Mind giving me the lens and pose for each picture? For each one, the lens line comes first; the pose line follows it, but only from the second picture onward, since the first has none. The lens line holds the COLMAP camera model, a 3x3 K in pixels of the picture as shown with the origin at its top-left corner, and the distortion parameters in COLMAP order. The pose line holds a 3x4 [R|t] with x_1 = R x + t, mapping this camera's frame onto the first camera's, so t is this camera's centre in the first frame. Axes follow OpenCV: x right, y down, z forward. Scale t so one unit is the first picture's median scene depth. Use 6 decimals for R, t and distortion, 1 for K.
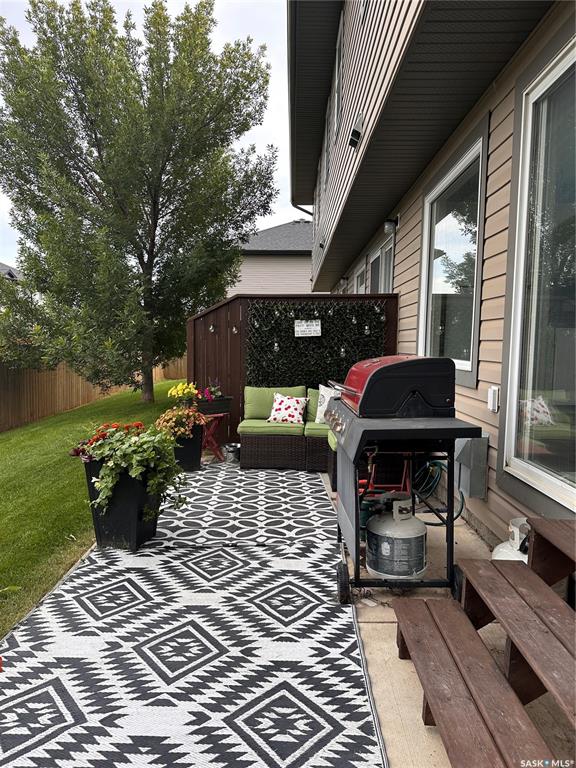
lens RADIAL K [[535.7, 0, 288.0], [0, 535.7, 384.0], [0, 0, 1]] dist [0.068665, -0.055825]
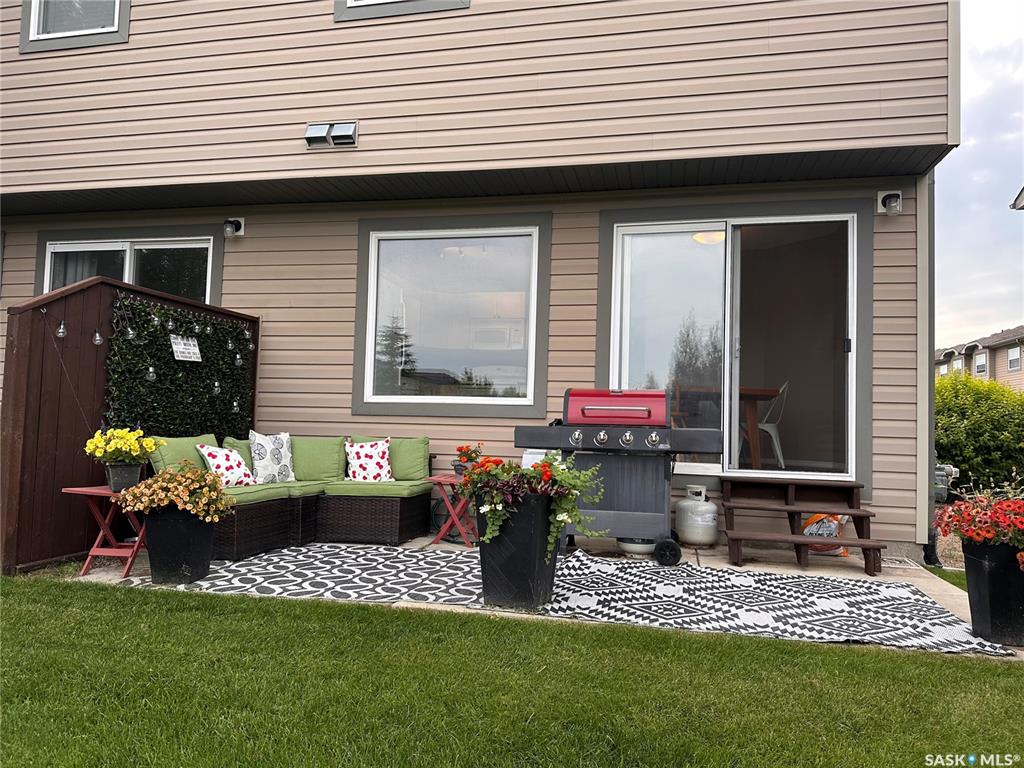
lens RADIAL K [[715.9, 0, 512.0], [0, 715.9, 384.0], [0, 0, 1]] dist [0.069314, -0.091754]
pose [[0.213376, 0.054678, 0.975439, -0.750272], [0.050746, 0.996465, -0.066957, 0.019978], [-0.975651, 0.063787, 0.209847, 0.422350]]
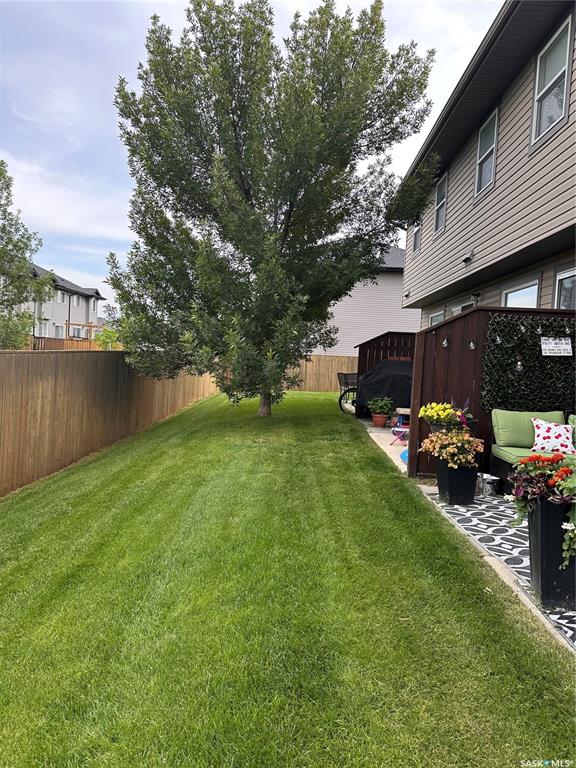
lens RADIAL K [[536.9, 0, 288.0], [0, 536.9, 384.0], [0, 0, 1]] dist [0.069314, -0.091754]
pose [[0.998967, 0.041841, -0.017752, -0.392100], [-0.042329, 0.998711, -0.028014, 0.002454], [0.016557, 0.028737, 0.999450, 0.090960]]
